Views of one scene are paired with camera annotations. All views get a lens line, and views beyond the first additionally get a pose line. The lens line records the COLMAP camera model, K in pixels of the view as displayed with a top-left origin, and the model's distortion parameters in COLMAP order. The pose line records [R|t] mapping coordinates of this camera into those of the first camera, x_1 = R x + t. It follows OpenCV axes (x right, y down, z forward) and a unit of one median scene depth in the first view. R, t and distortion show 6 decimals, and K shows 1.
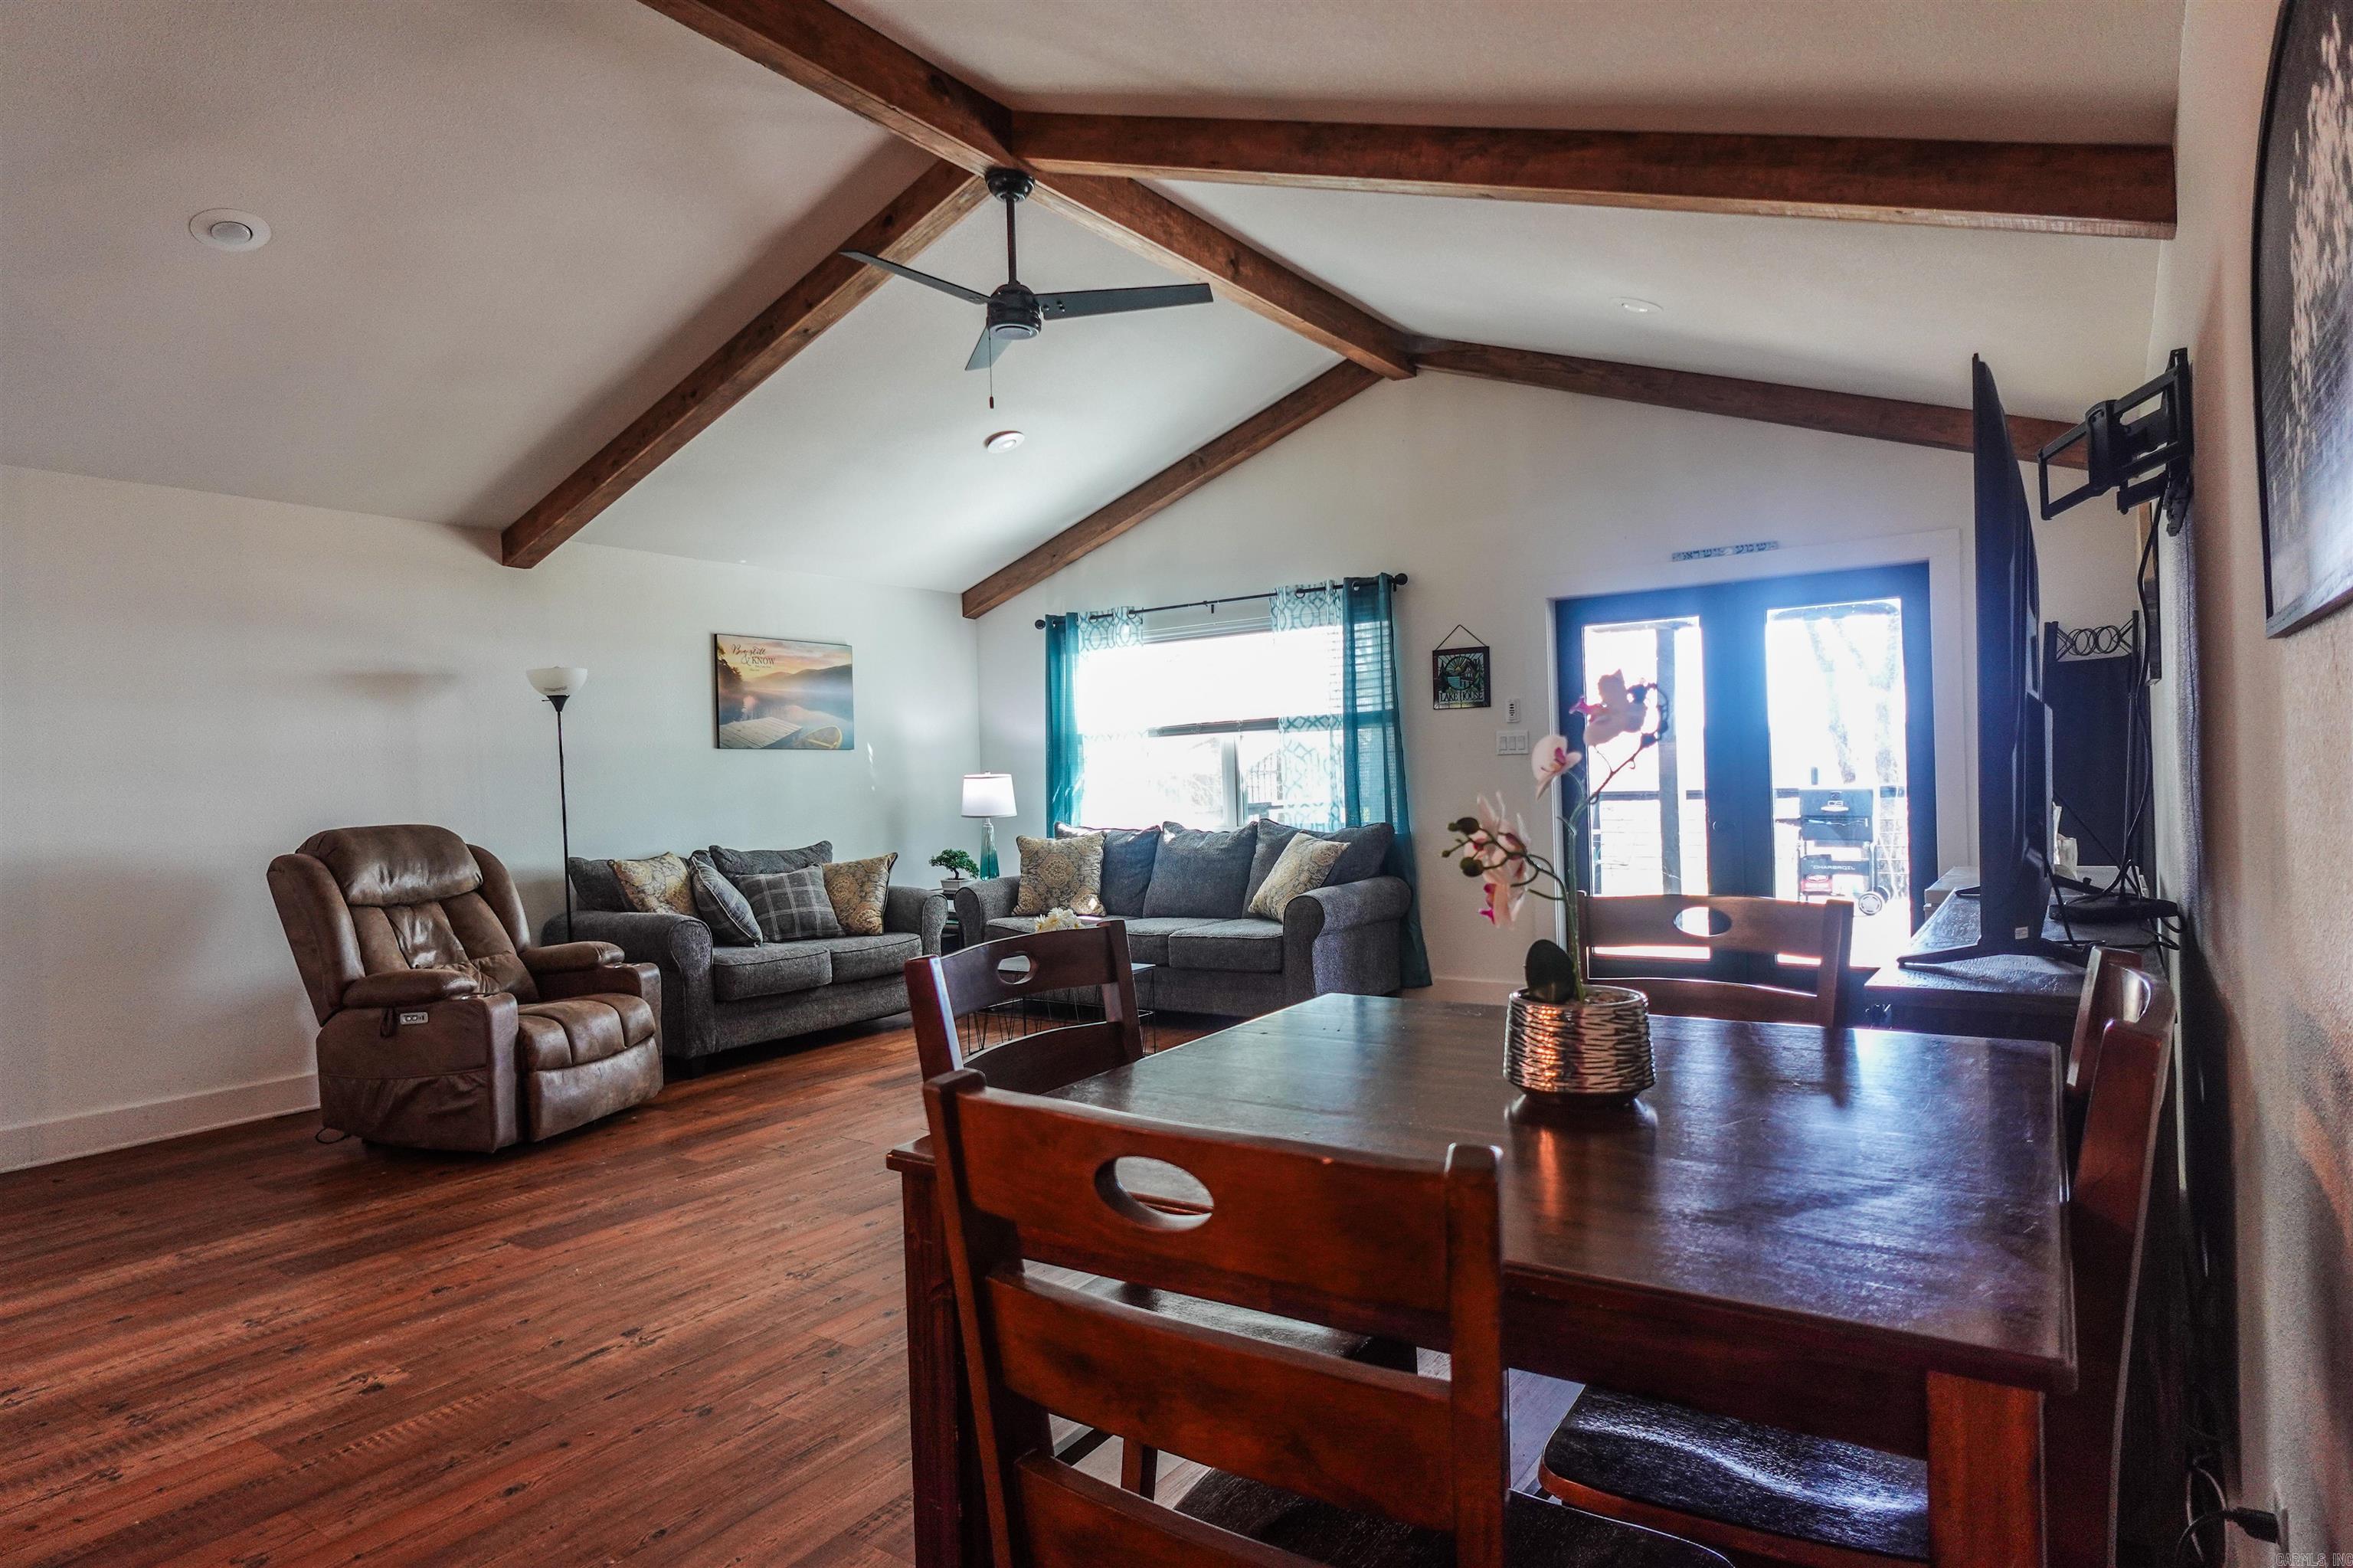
lens RADIAL K [[1332.9, 0, 1170.3], [0, 1332.9, 782.0], [0, 0, 1]] dist [-0.004553, 0.004640]
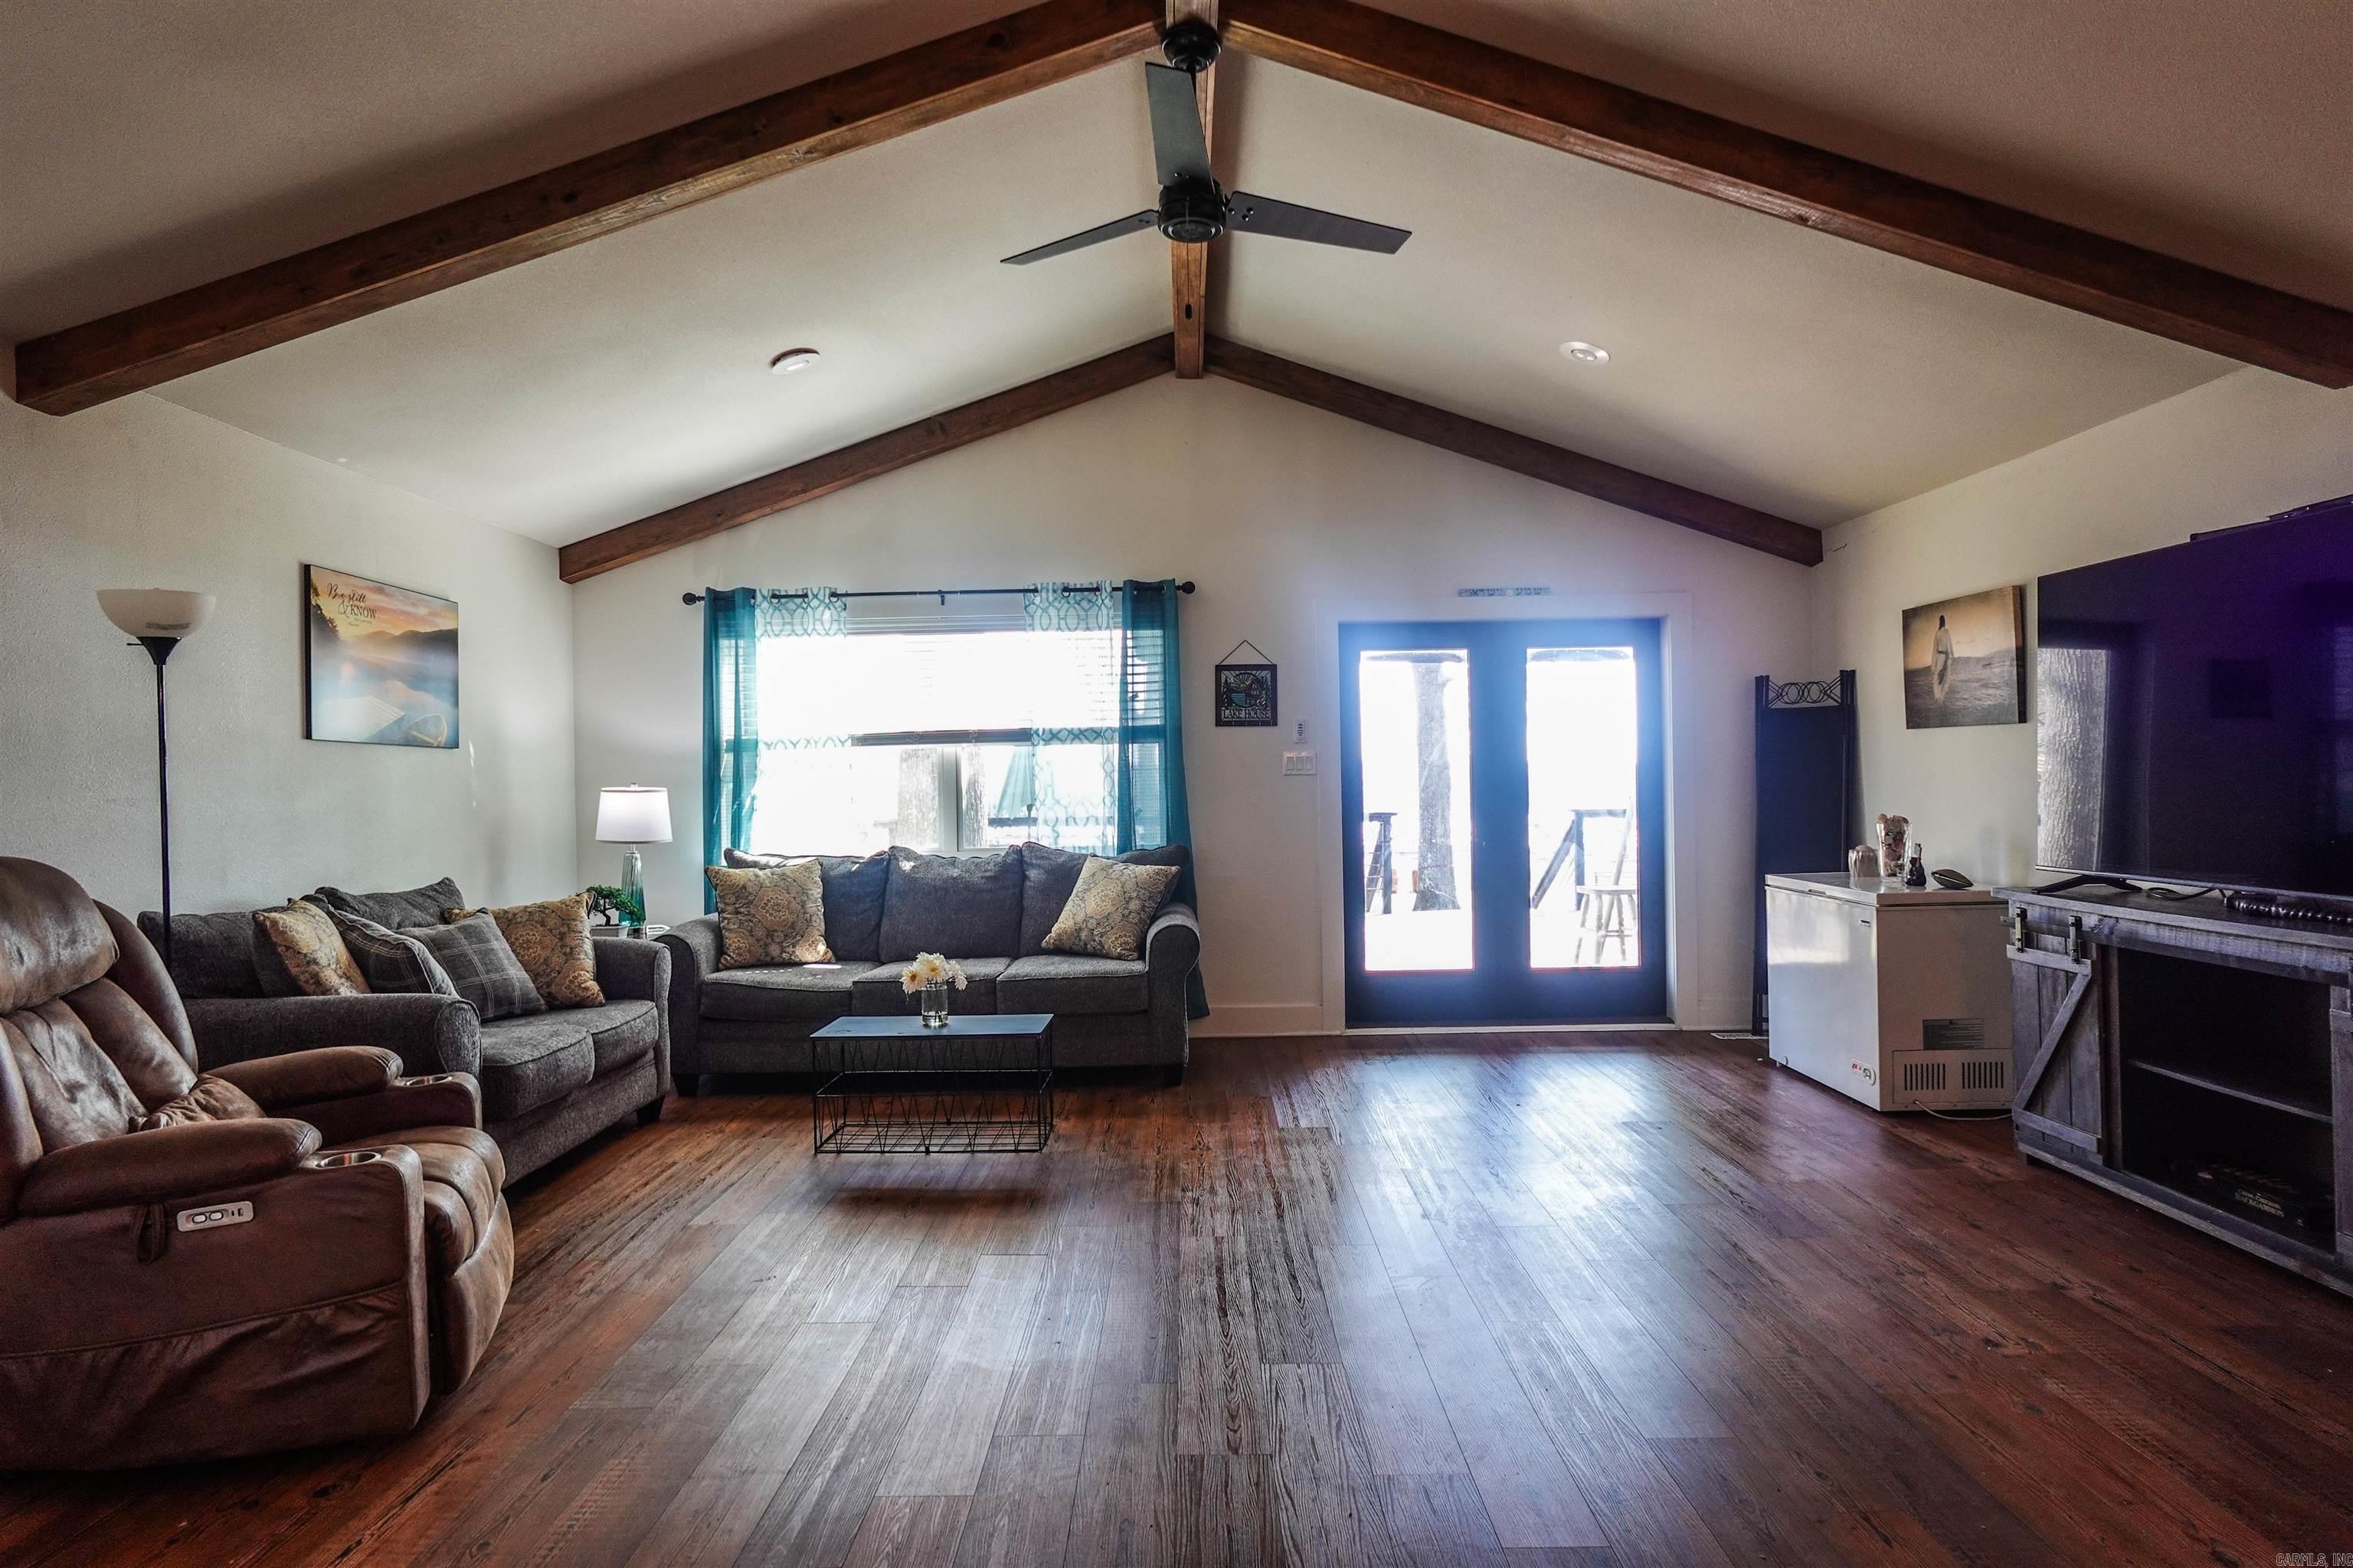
lens RADIAL K [[1332.9, 0, 1175.8], [0, 1332.9, 782.0], [0, 0, 1]] dist [-0.004553, 0.004640]
pose [[0.822785, 0.019220, 0.568027, -0.360733], [-0.006606, 0.999684, -0.024257, 0.008921], [-0.568314, 0.016206, 0.822652, 0.219508]]
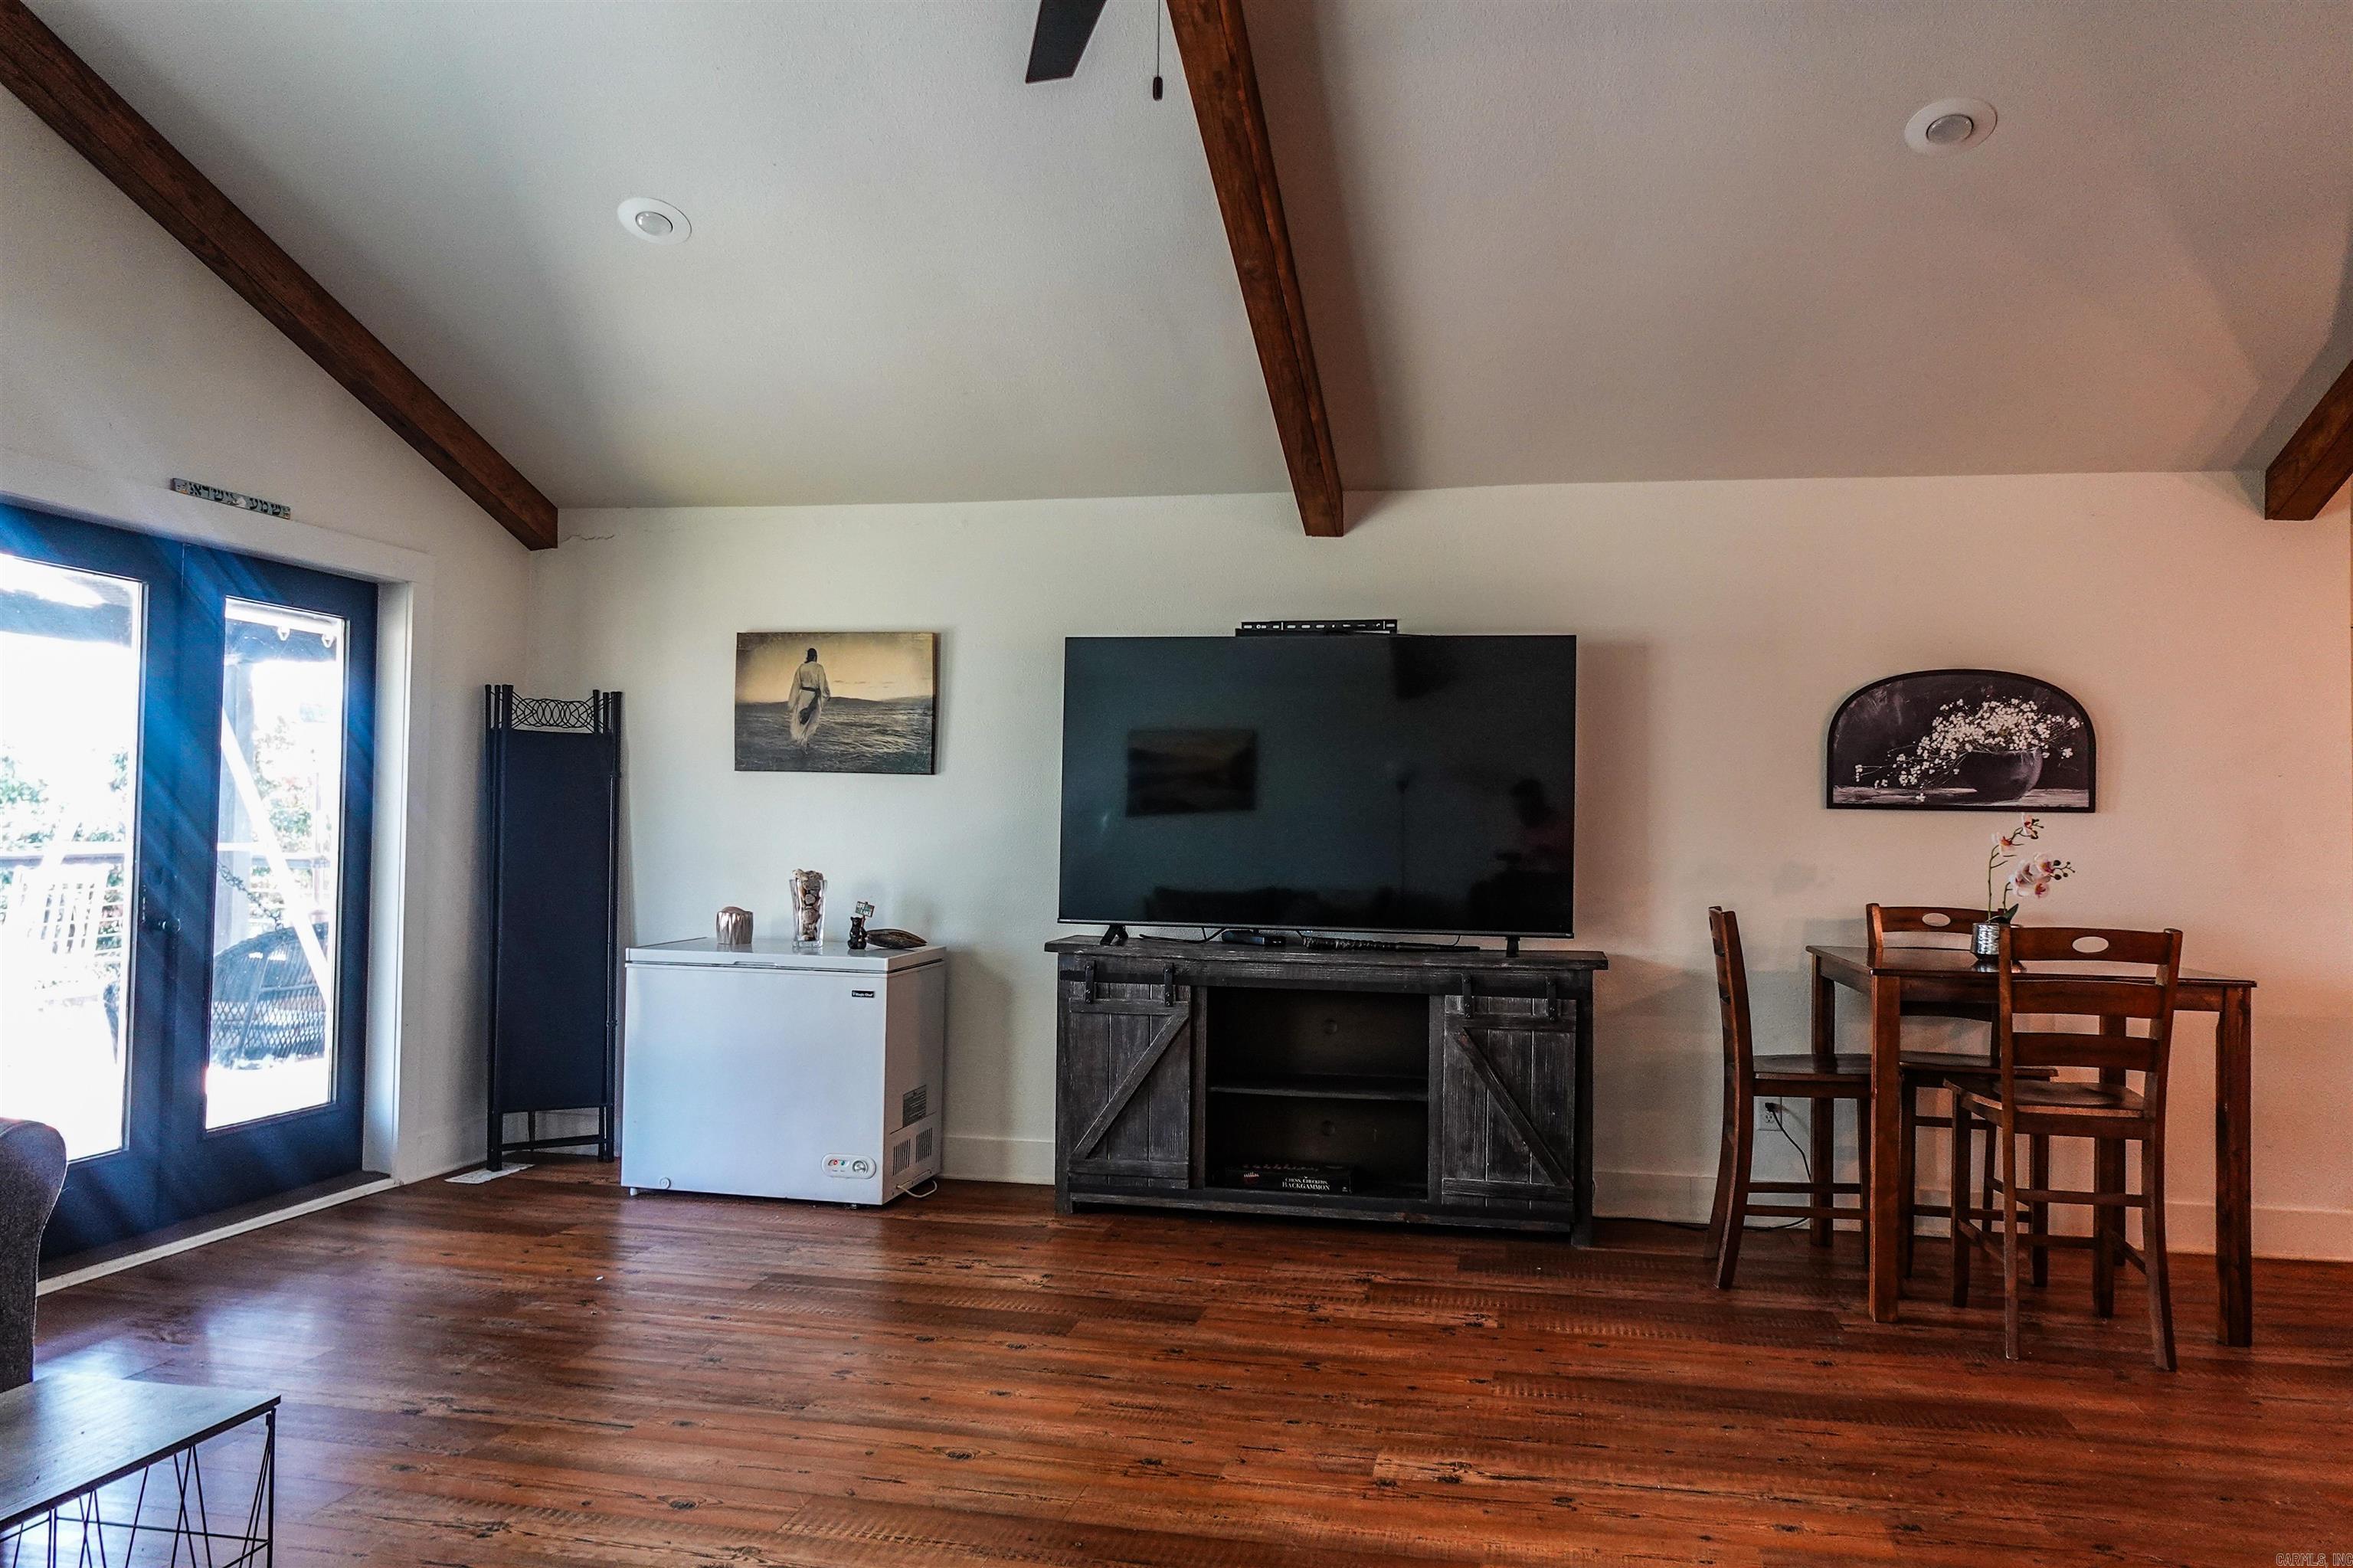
lens RADIAL K [[1676.1, 0, 1186.4], [0, 1676.1, 784.9], [0, 0, 1]] dist [-0.011412, -0.002869]
pose [[-0.385562, 0.054822, 0.921052, -0.434844], [0.004954, 0.998342, -0.057349, 0.013126], [-0.922669, -0.017549, -0.385195, 0.751926]]
